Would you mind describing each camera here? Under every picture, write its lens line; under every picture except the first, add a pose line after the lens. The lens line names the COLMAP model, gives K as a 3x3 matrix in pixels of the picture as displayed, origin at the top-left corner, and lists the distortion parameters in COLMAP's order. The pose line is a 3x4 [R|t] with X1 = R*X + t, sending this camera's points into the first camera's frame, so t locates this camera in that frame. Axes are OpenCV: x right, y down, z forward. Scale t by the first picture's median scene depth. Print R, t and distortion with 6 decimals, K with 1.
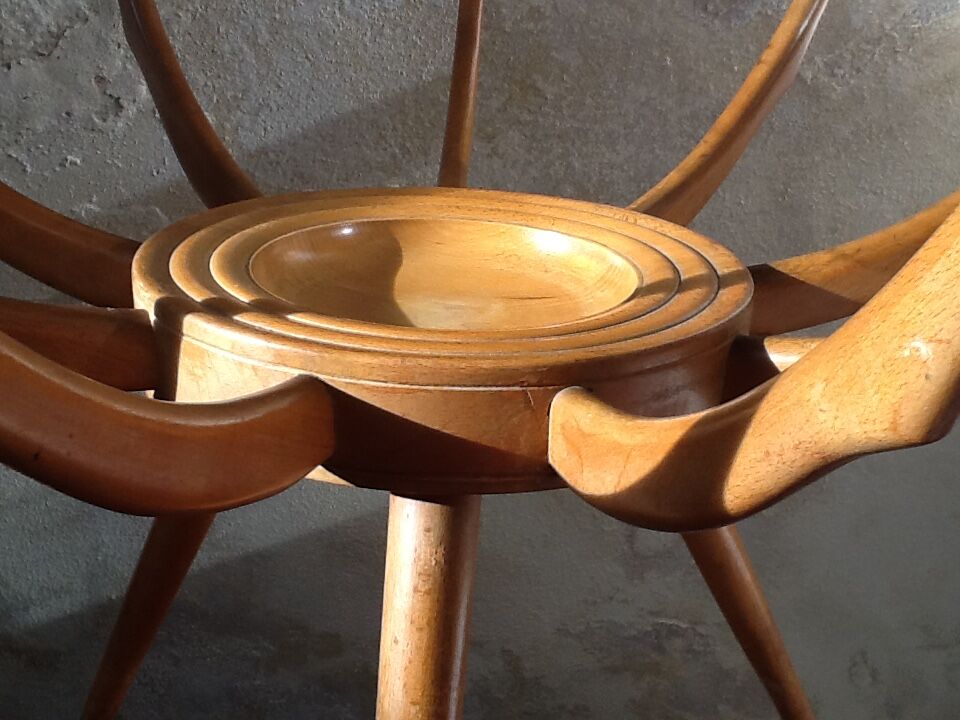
lens RADIAL K [[1229.2, 0, 461.3], [0, 1229.2, 358.4], [0, 0, 1]] dist [-0.037400, 0.006785]
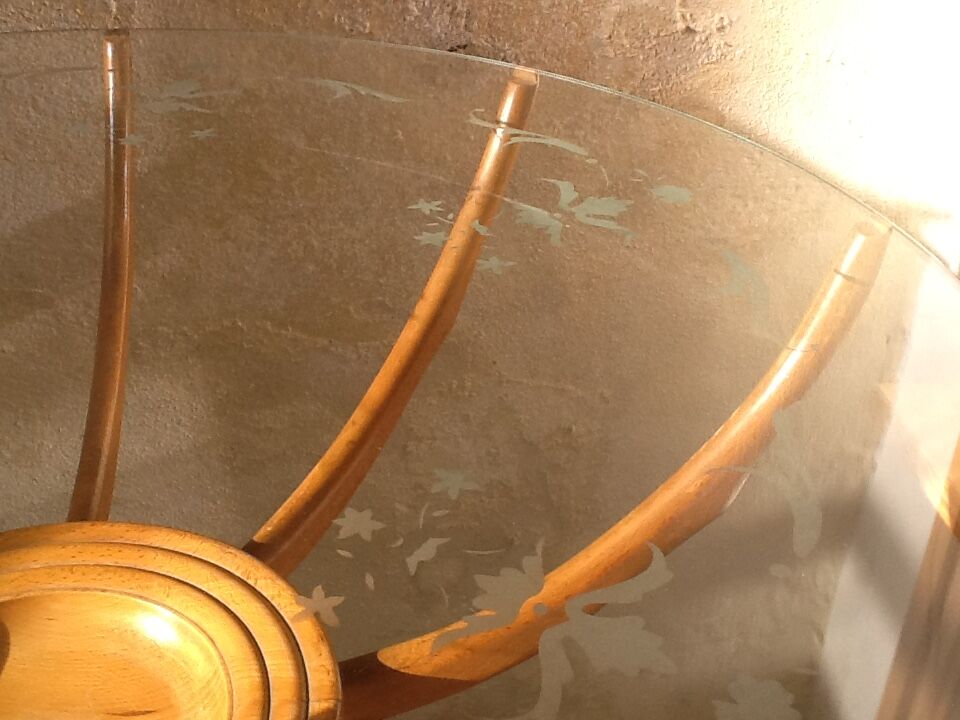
lens RADIAL K [[1236.3, 0, 476.7], [0, 1236.3, 360.0], [0, 0, 1]] dist [-0.033998, 0.023529]
pose [[0.991985, -0.079681, 0.098060, 0.120793], [0.063245, 0.984993, 0.160589, -0.221203], [-0.109385, -0.153100, 0.982138, 0.033264]]
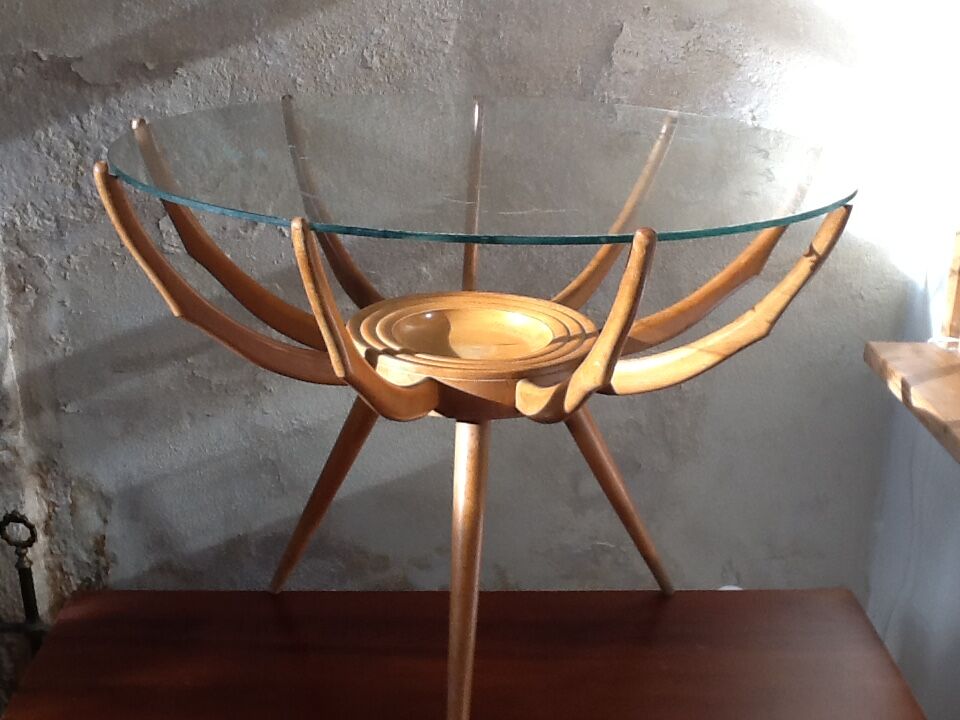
lens RADIAL K [[1222.4, 0, 480.0], [0, 1222.4, 360.0], [0, 0, 1]] dist [0.015940, -0.007433]
pose [[0.999294, -0.017713, 0.033128, -0.035699], [0.018235, 0.999713, -0.015540, 0.007569], [-0.032843, 0.016133, 0.999330, -0.630594]]
